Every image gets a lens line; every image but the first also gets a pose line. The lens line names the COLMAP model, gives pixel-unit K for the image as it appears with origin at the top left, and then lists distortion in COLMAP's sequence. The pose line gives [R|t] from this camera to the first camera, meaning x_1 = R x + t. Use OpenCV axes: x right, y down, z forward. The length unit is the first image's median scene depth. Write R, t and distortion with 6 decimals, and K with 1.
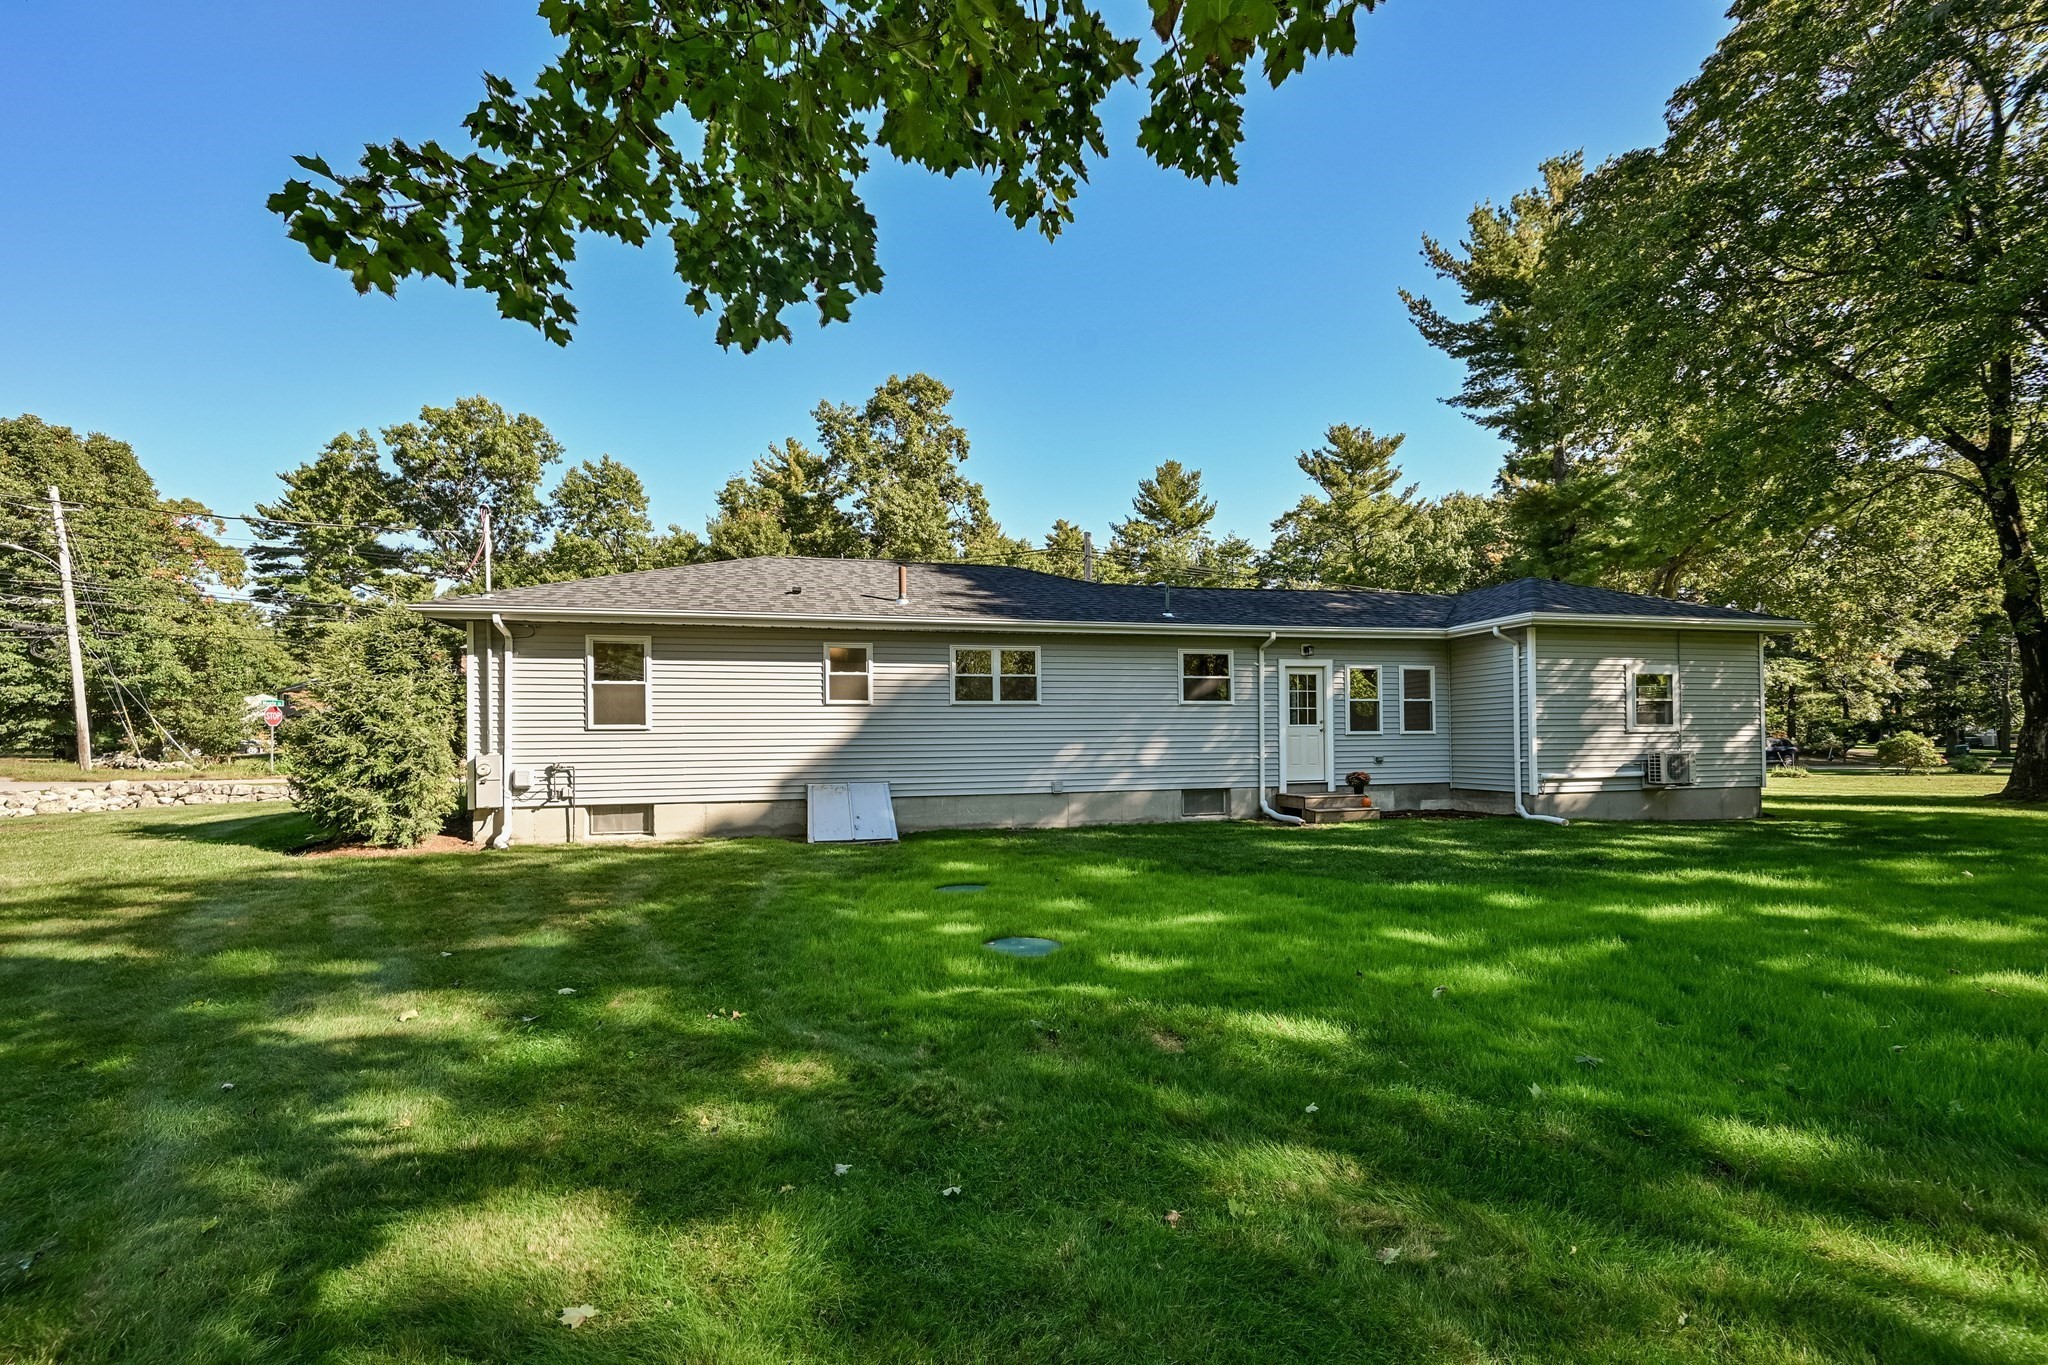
lens RADIAL K [[817.9, 0, 1048.2], [0, 817.9, 730.1], [0, 0, 1]] dist [0.001622, 0.000050]
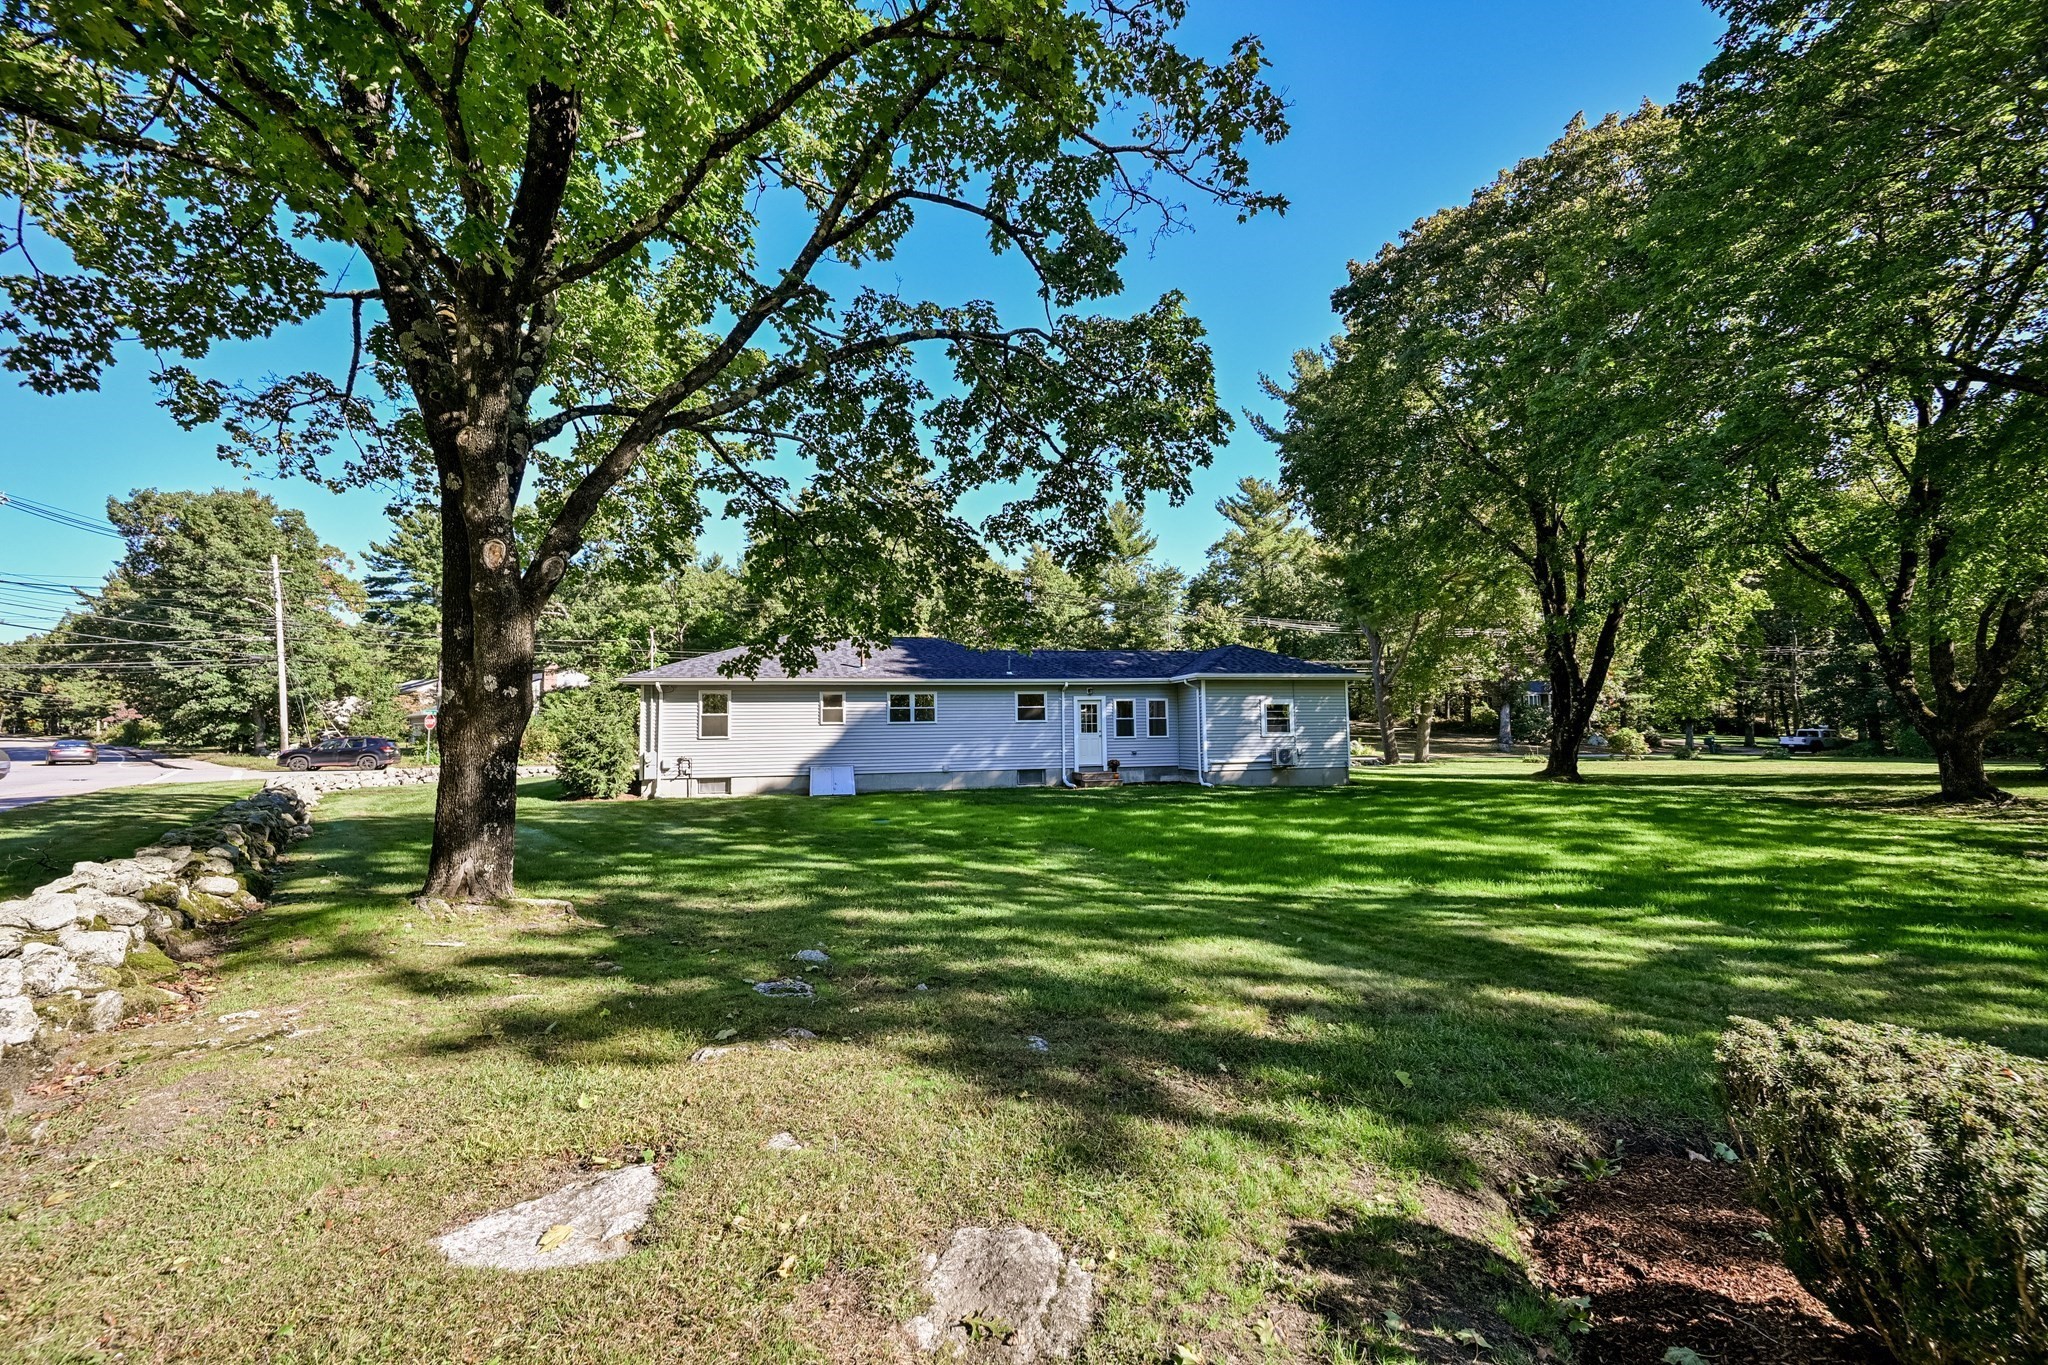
lens RADIAL K [[805.3, 0, 1025.4], [0, 805.3, 685.0], [0, 0, 1]] dist [0.005938, 0.000098]
pose [[0.999259, -0.006676, -0.037915, 0.252788], [0.005006, 0.999021, -0.043961, -0.036021], [0.038171, 0.043738, 0.998314, -0.786286]]
